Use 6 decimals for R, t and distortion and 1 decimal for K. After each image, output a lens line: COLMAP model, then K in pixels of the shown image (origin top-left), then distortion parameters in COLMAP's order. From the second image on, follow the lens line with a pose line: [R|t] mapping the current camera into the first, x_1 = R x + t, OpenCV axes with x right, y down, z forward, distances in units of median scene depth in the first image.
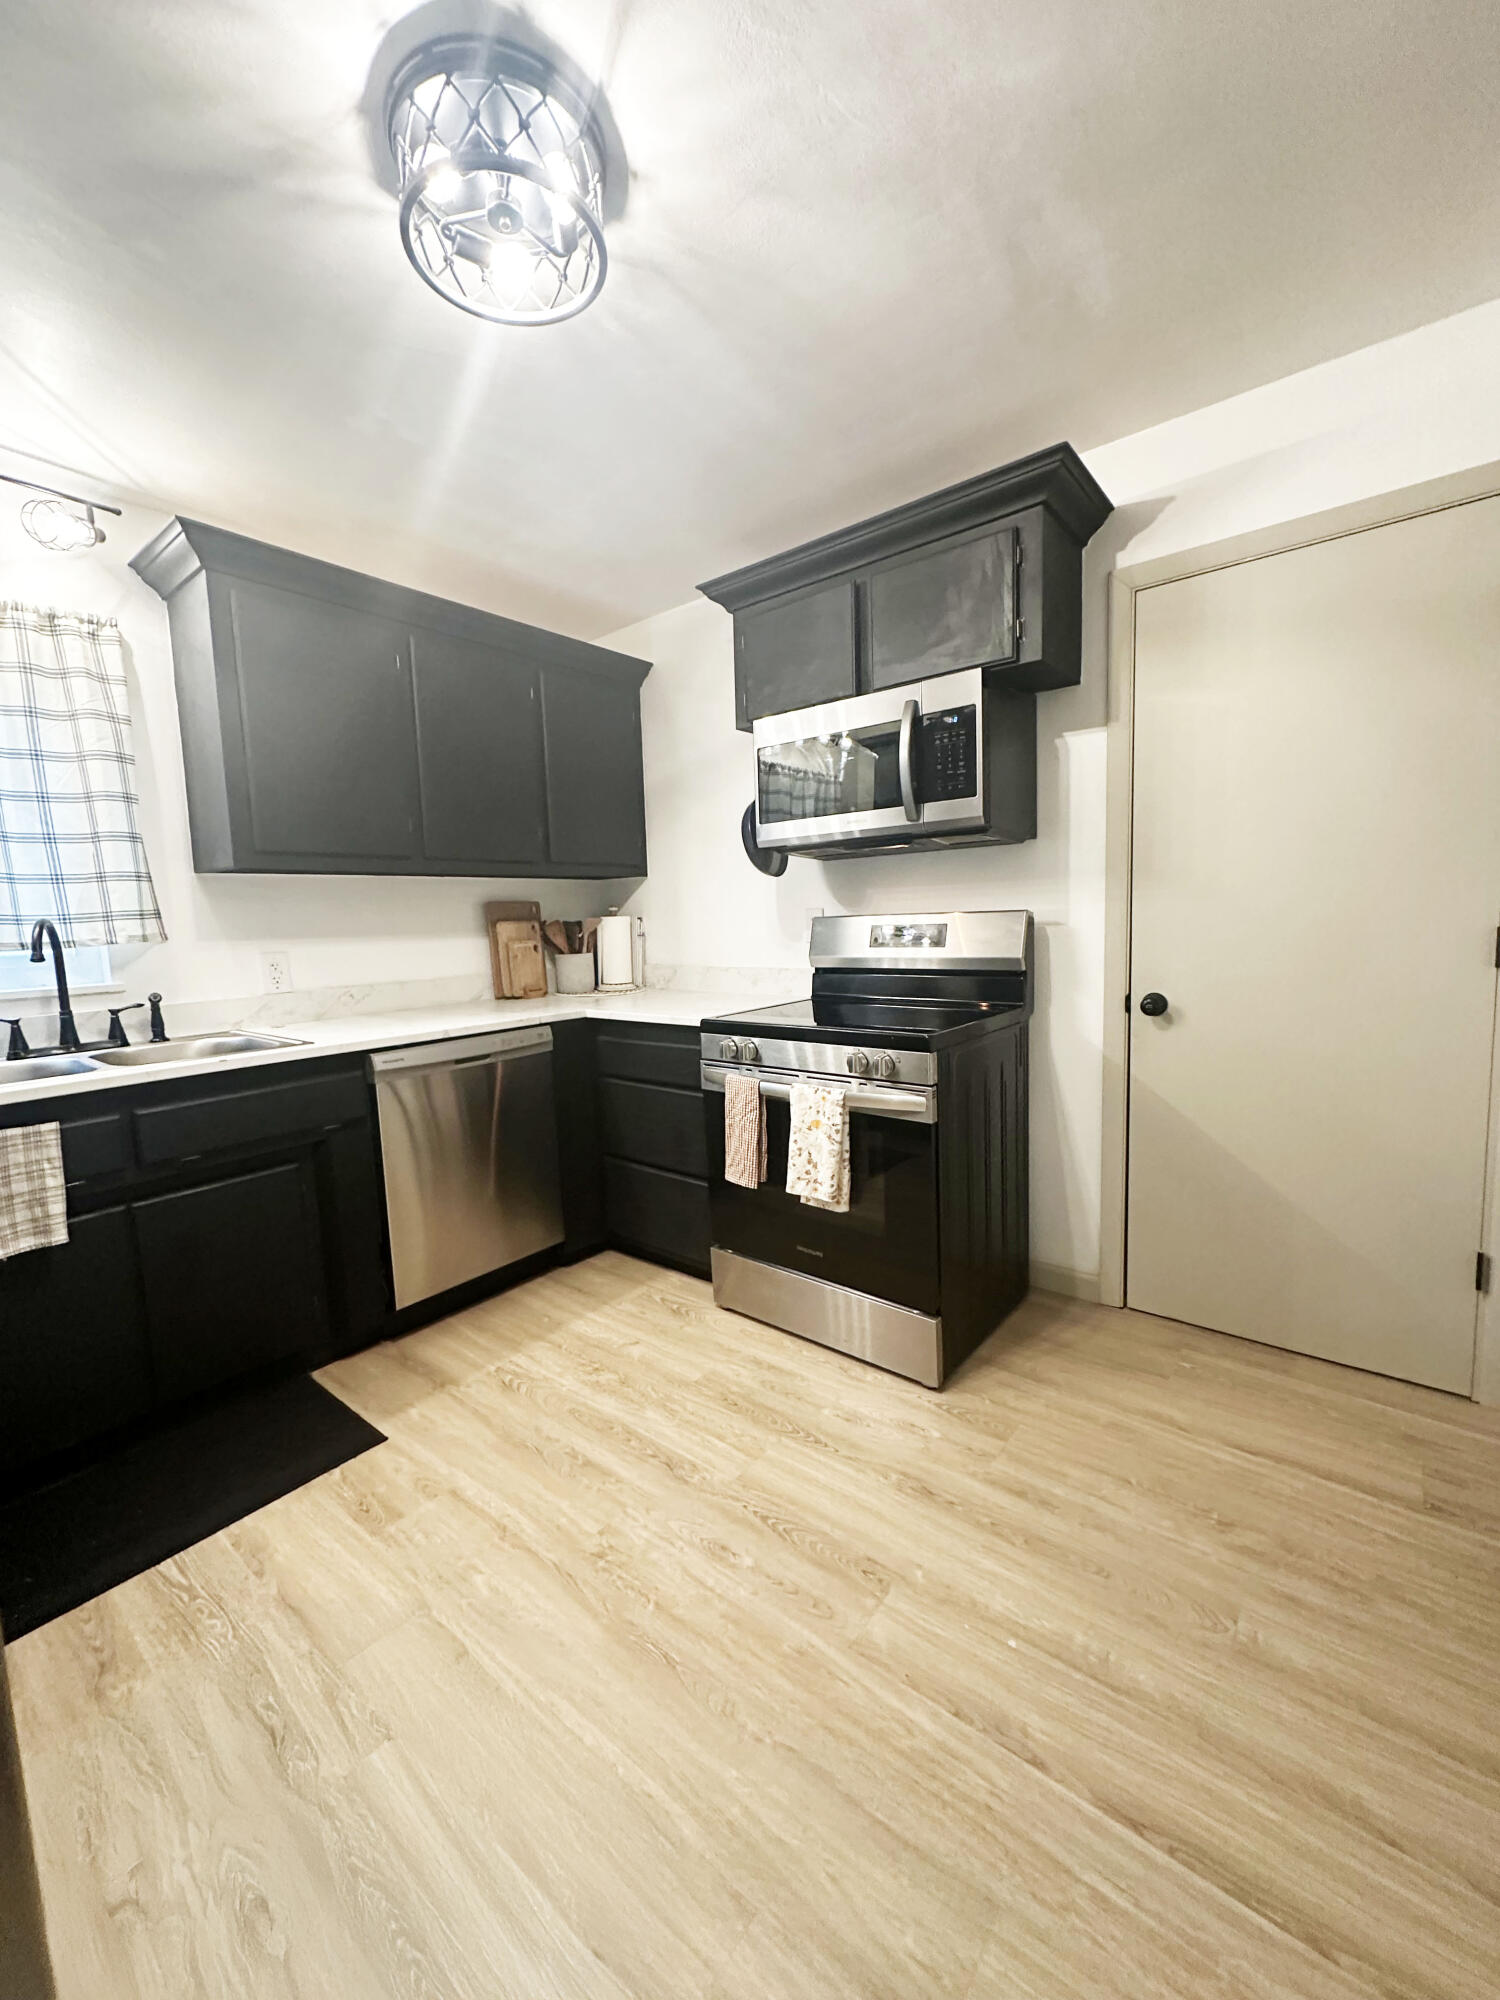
lens RADIAL K [[791.8, 0, 750.0], [0, 791.8, 1000.0], [0, 0, 1]] dist [-0.000433, -0.000167]
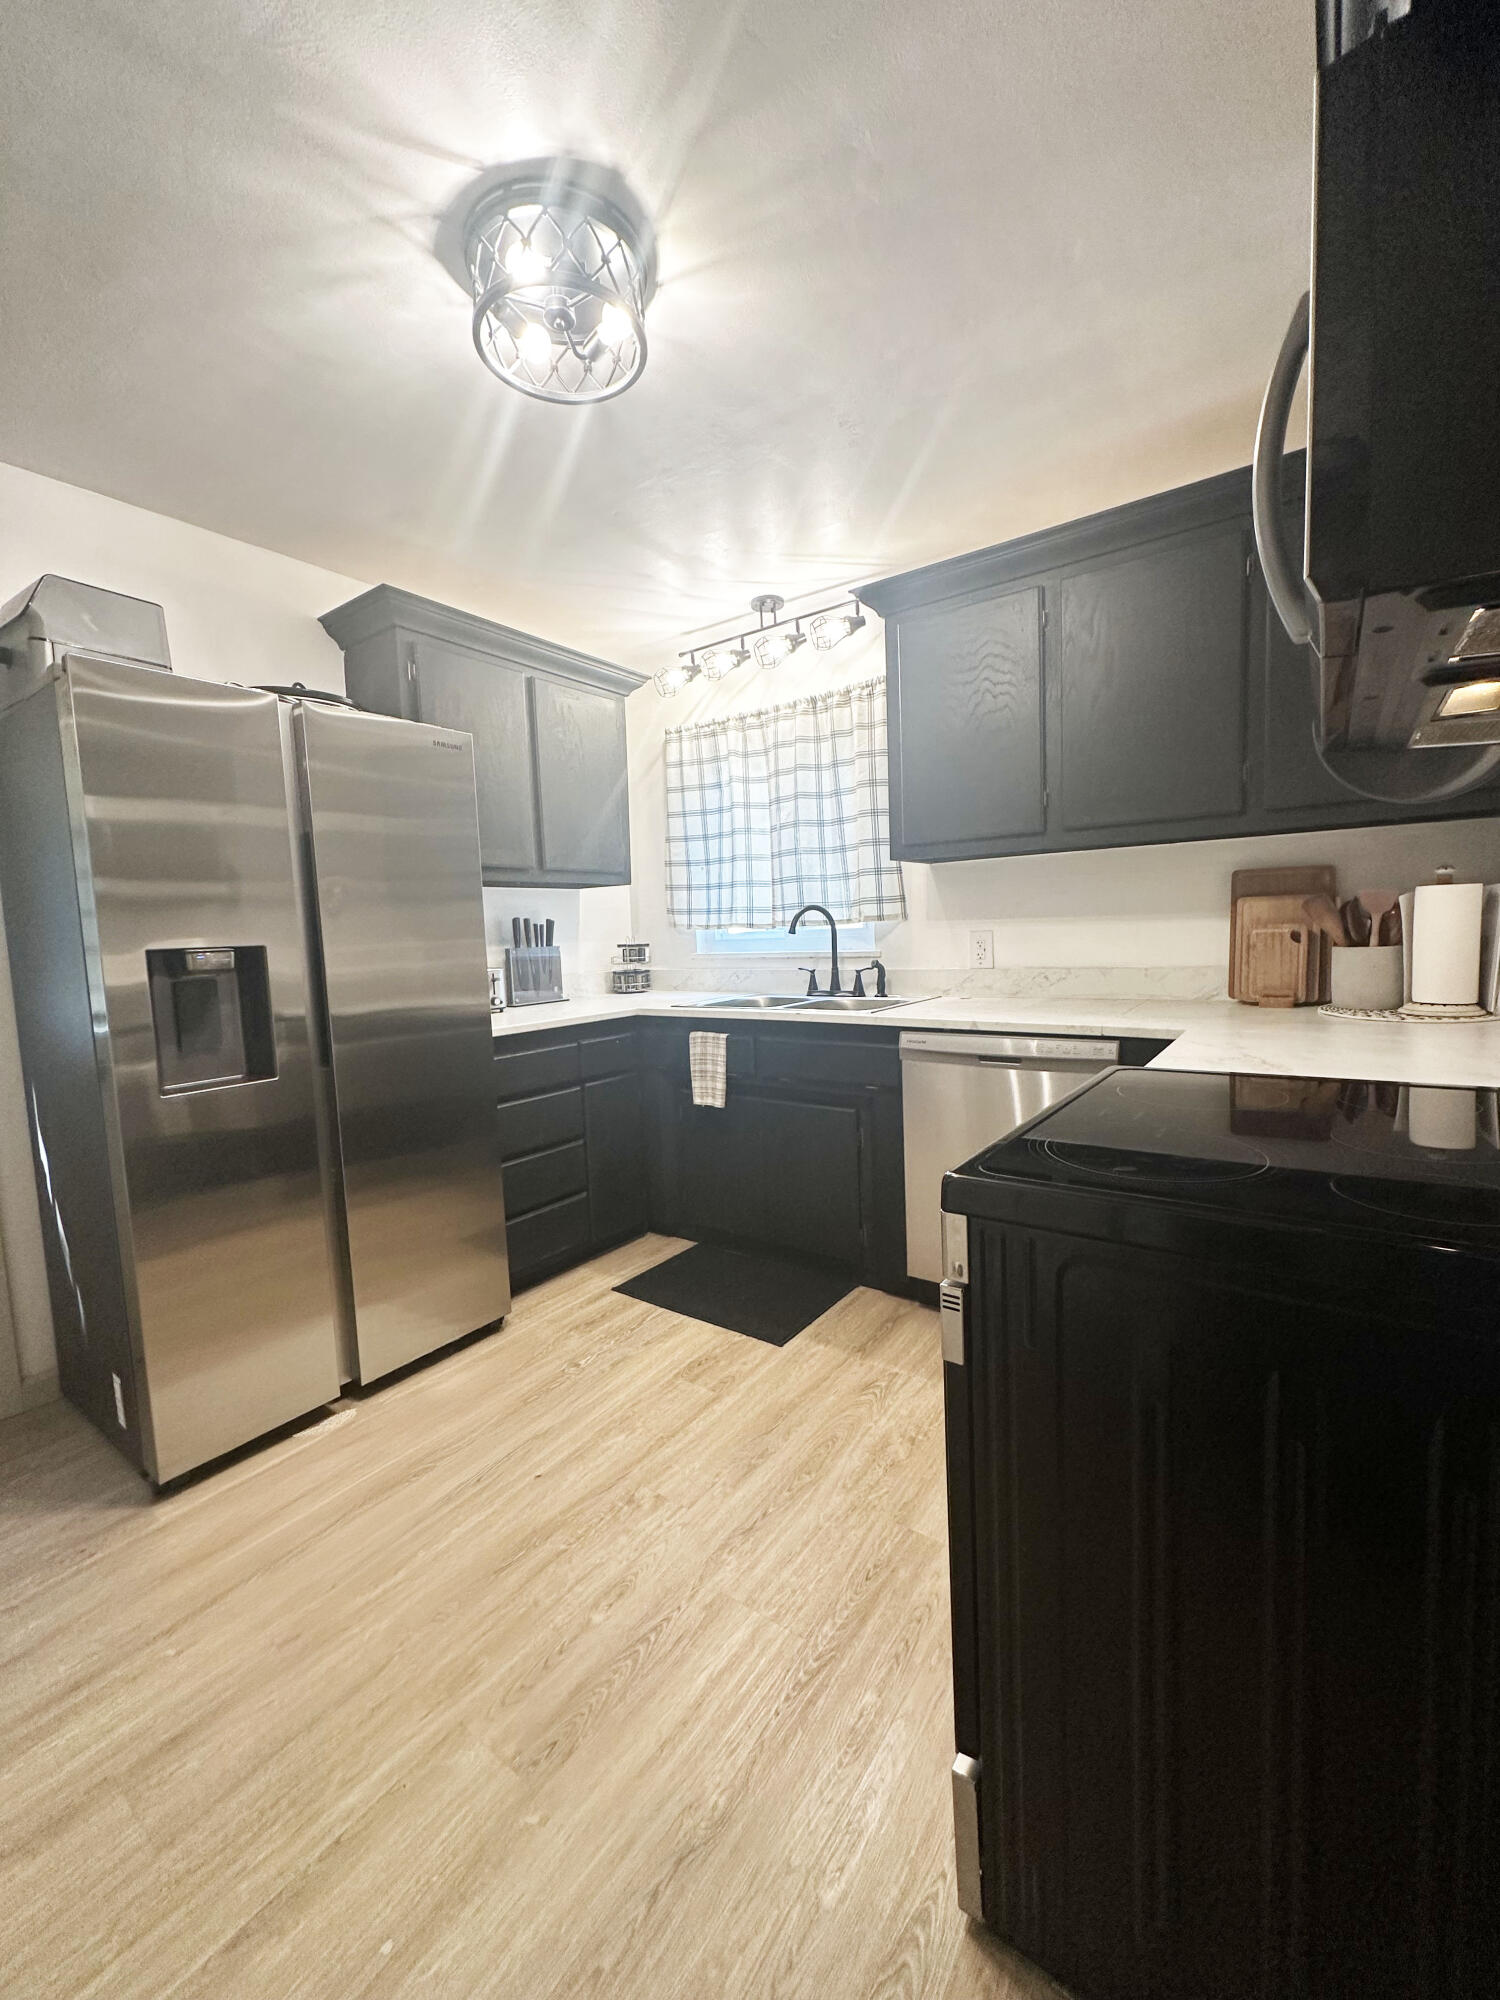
lens RADIAL K [[791.8, 0, 750.0], [0, 791.8, 1000.0], [0, 0, 1]] dist [-0.000433, -0.000167]
pose [[0.062893, 0.121525, -0.990594, 0.714649], [-0.071432, 0.990561, 0.116986, -0.106103], [0.995461, 0.063403, 0.070980, 0.913134]]
